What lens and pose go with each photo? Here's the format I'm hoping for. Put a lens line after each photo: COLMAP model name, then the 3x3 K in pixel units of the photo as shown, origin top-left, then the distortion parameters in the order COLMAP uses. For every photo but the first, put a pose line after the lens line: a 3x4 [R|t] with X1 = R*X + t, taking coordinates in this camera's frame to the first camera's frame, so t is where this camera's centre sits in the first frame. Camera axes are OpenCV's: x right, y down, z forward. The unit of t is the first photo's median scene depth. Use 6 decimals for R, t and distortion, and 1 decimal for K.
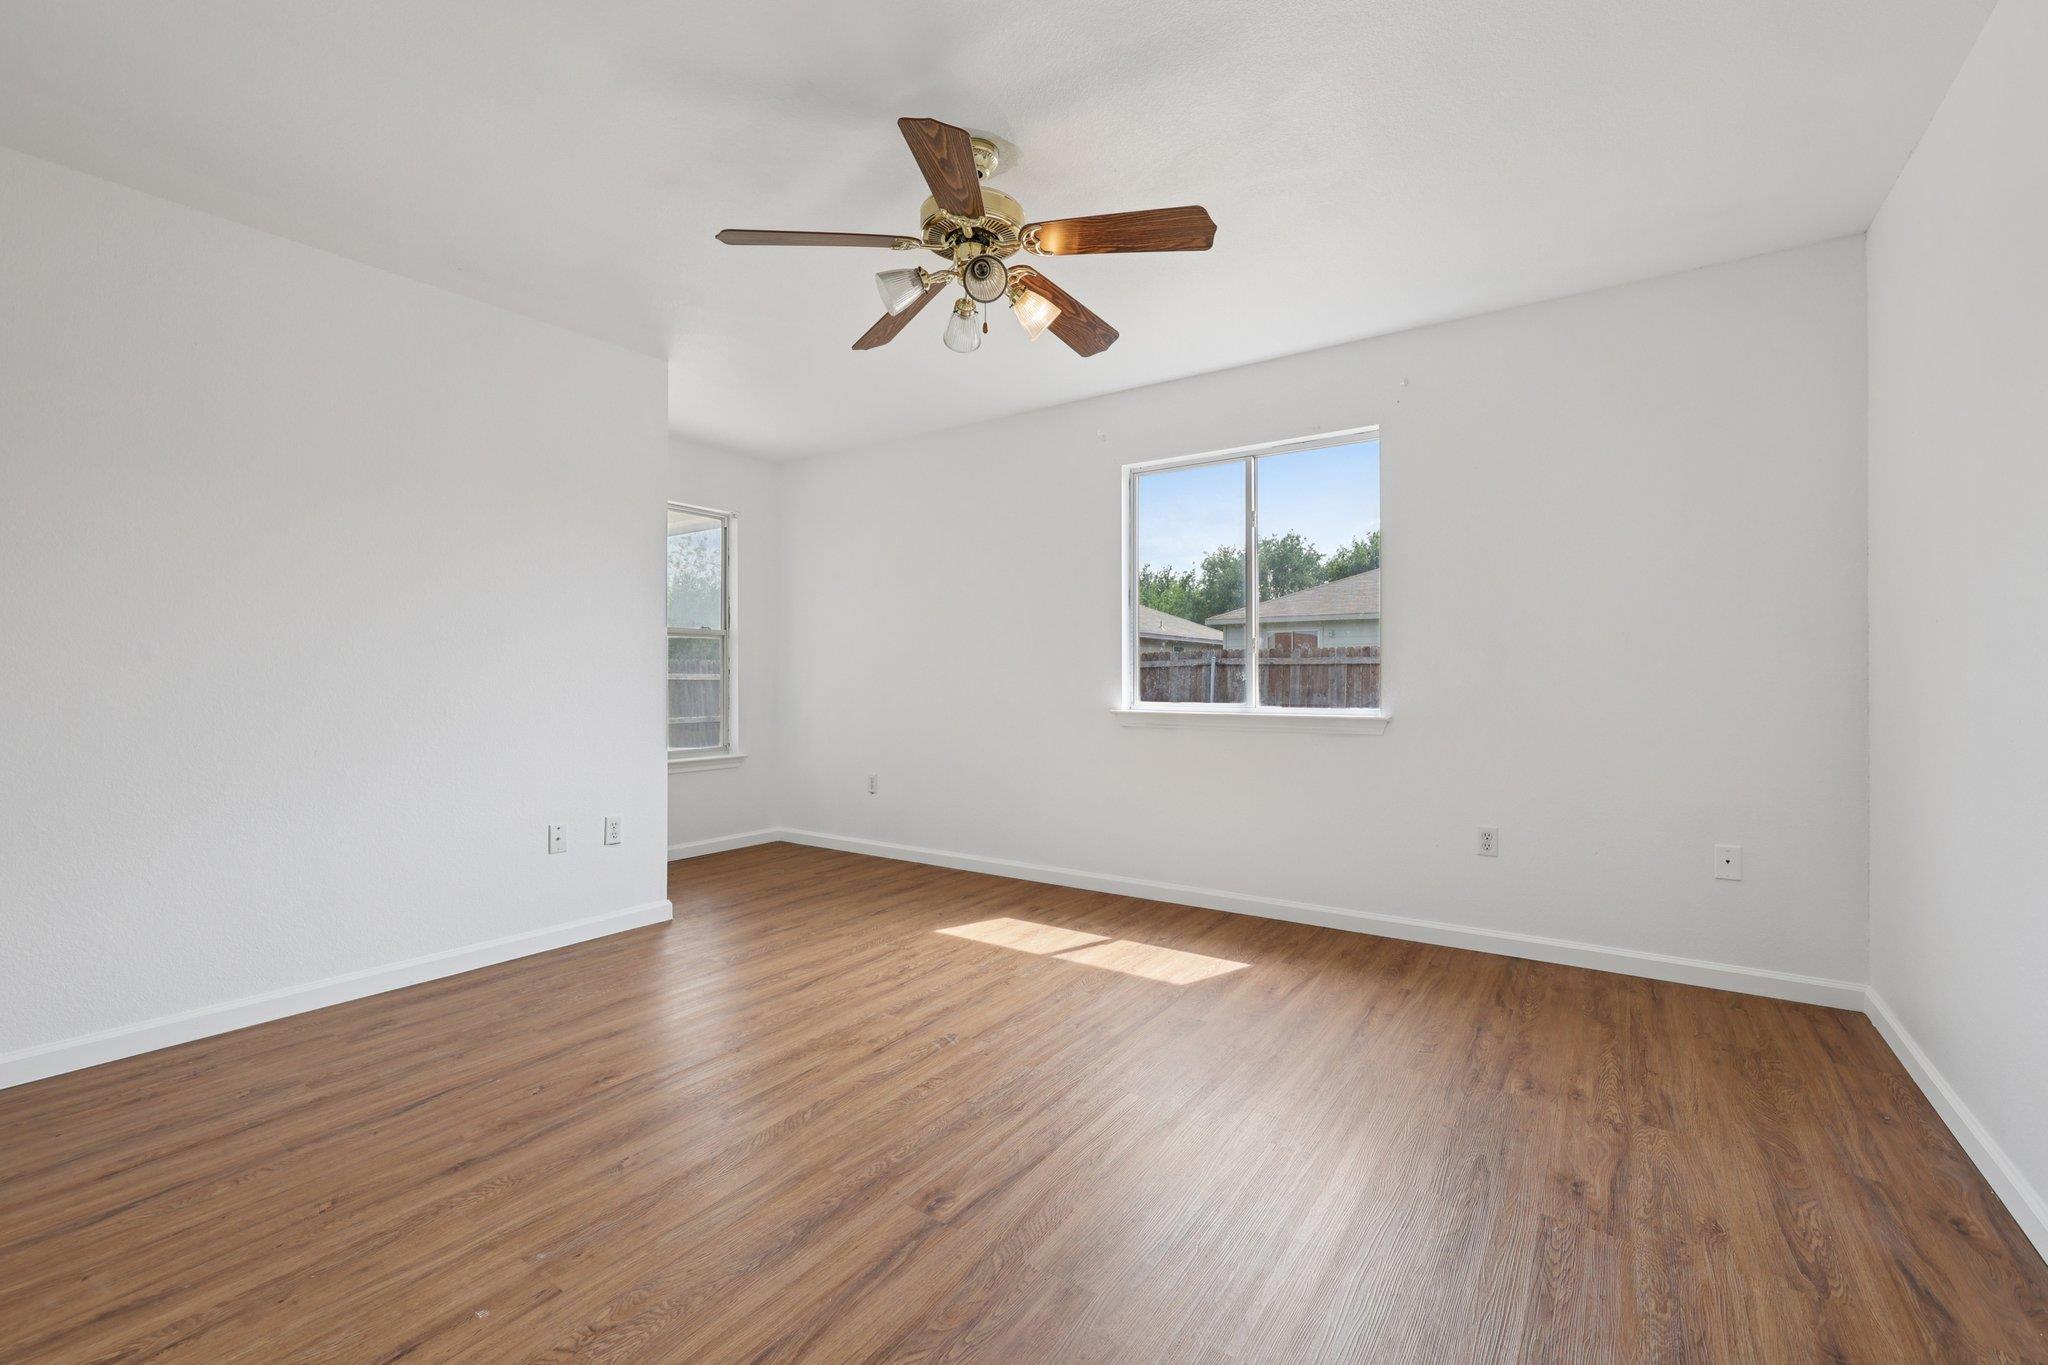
lens RADIAL K [[875.0, 0, 1011.4], [0, 875.0, 674.2], [0, 0, 1]] dist [-0.000167, 0.000028]
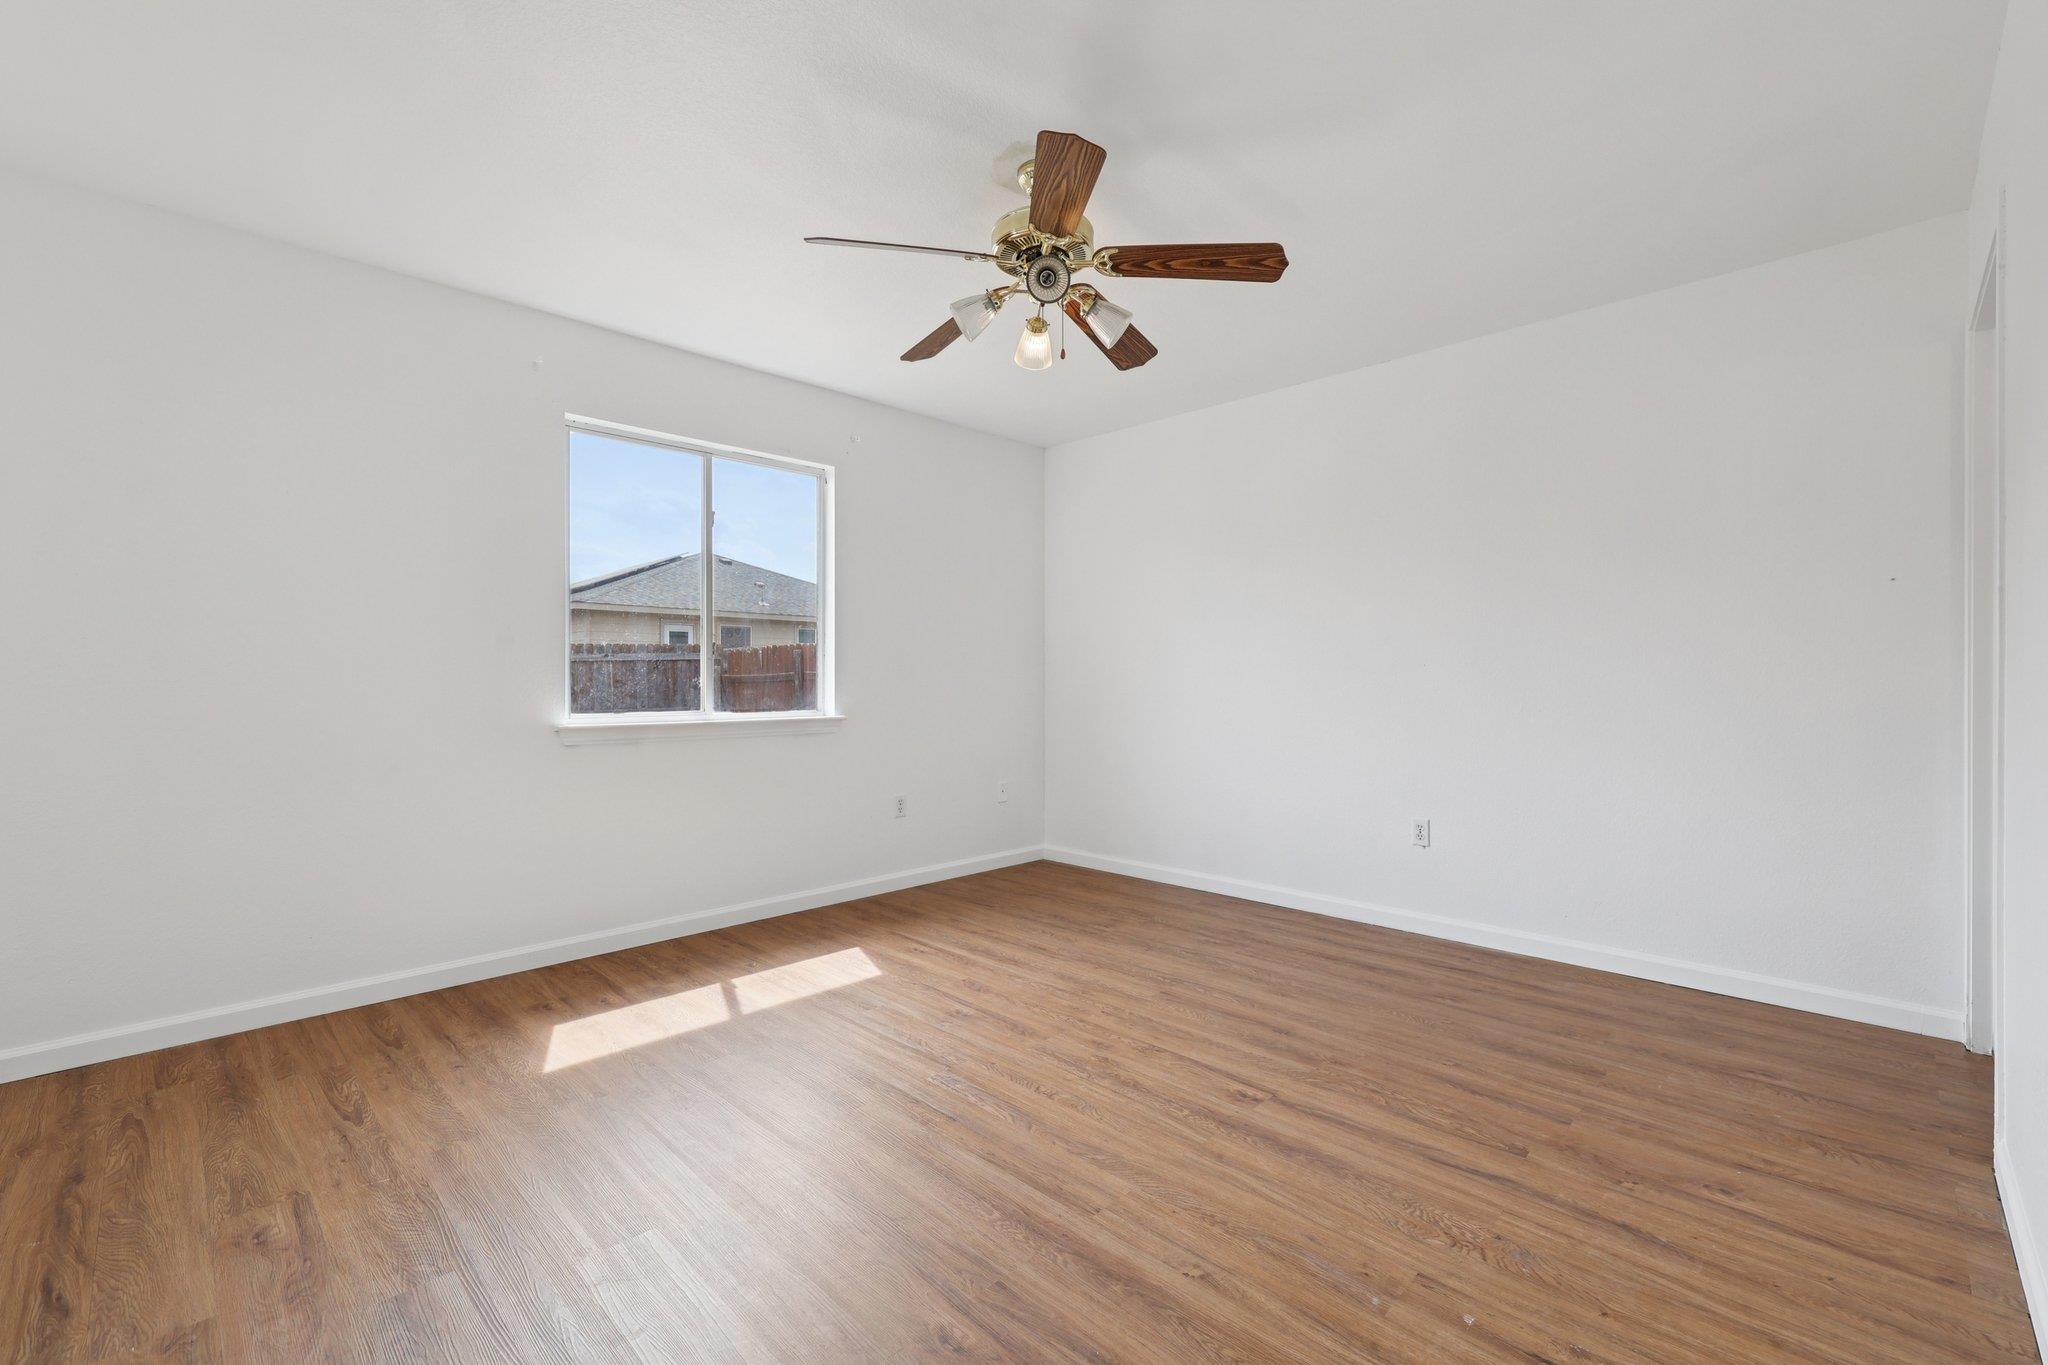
lens RADIAL K [[871.6, 0, 1035.1], [0, 871.6, 688.7], [0, 0, 1]] dist [0.001758, 0.000234]
pose [[0.156250, -0.007825, 0.987687, -0.818848], [-0.002067, 0.999964, 0.008249, 0.001321], [-0.987715, -0.003331, 0.156228, 0.658480]]
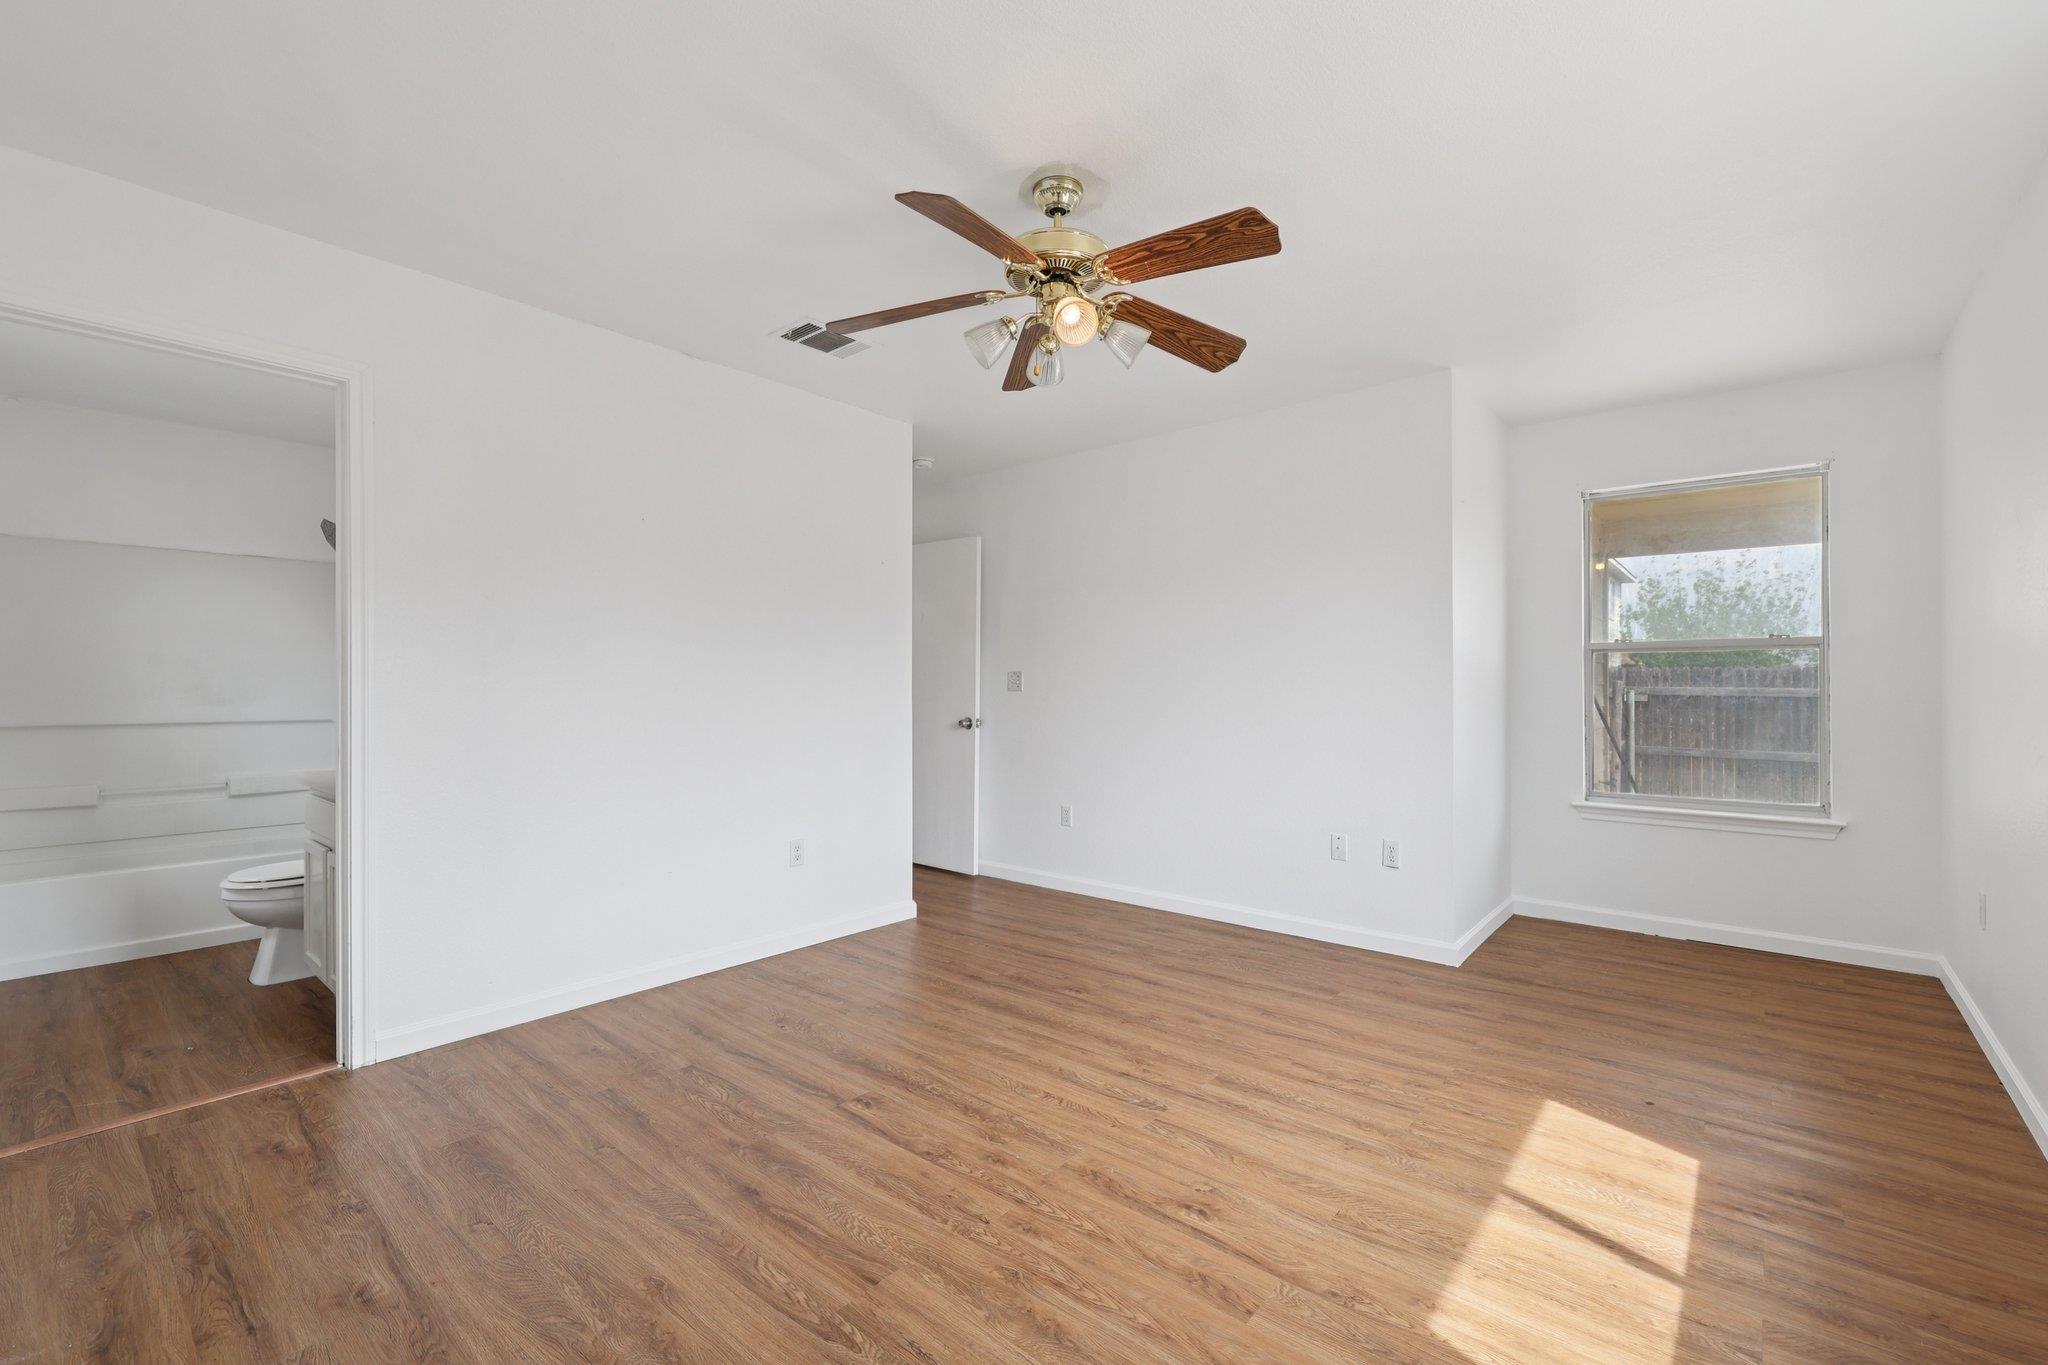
lens RADIAL K [[859.5, 0, 1031.5], [0, 859.5, 682.7], [0, 0, 1]] dist [0.001204, 0.000271]
pose [[-0.088882, -0.005810, -0.996025, 0.730760], [0.004555, 0.999970, -0.006240, -0.023493], [0.996032, -0.005091, -0.088853, 0.820184]]
